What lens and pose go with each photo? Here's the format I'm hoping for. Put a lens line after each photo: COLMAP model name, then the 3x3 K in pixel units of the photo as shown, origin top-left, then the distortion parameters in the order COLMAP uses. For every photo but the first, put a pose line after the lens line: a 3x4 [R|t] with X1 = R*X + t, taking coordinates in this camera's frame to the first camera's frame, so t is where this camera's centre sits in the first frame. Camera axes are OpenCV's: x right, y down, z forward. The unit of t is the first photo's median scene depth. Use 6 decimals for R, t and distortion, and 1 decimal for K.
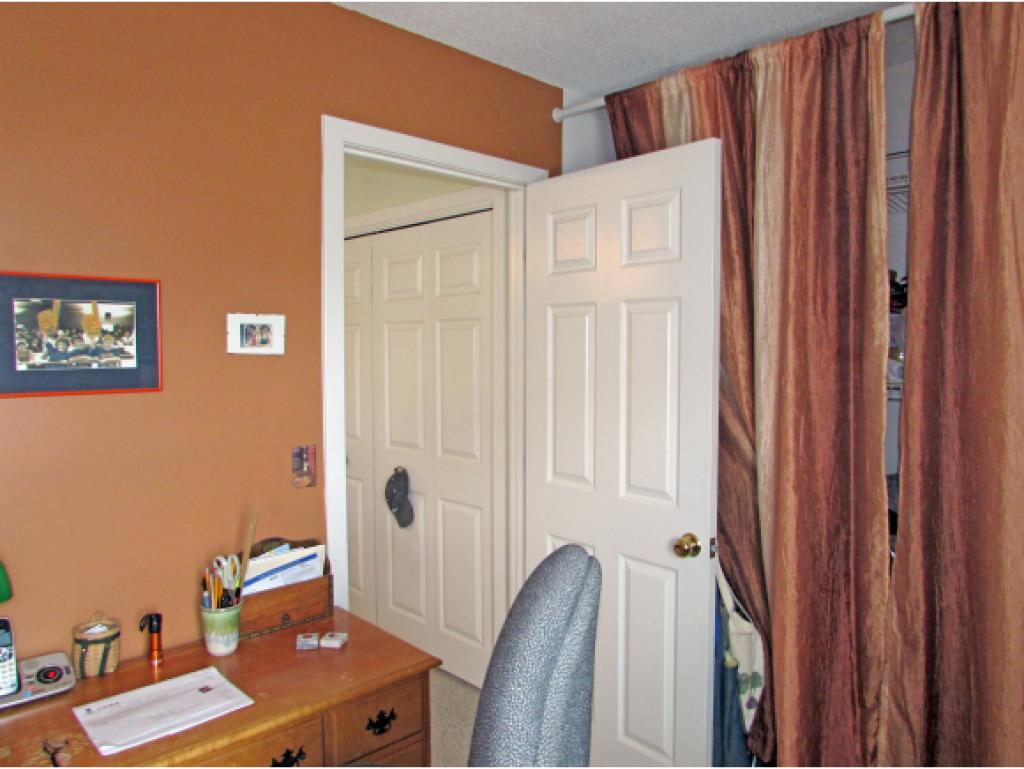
lens RADIAL K [[718.2, 0, 506.6], [0, 718.2, 388.4], [0, 0, 1]] dist [-0.041461, 0.018723]
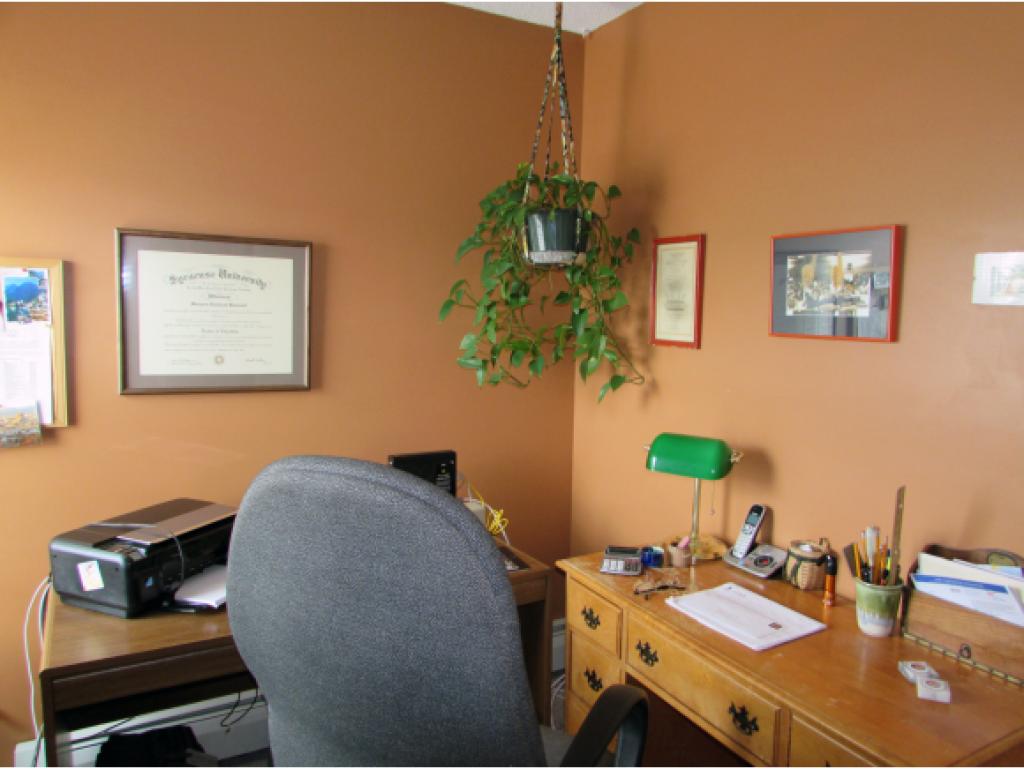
lens RADIAL K [[718.2, 0, 506.6], [0, 718.2, 388.4], [0, 0, 1]] dist [-0.041461, 0.018723]
pose [[-0.255638, 0.104914, -0.961063, 0.599049], [-0.067887, 0.989692, 0.126097, -0.021590], [0.964386, 0.097479, -0.245880, 0.791633]]
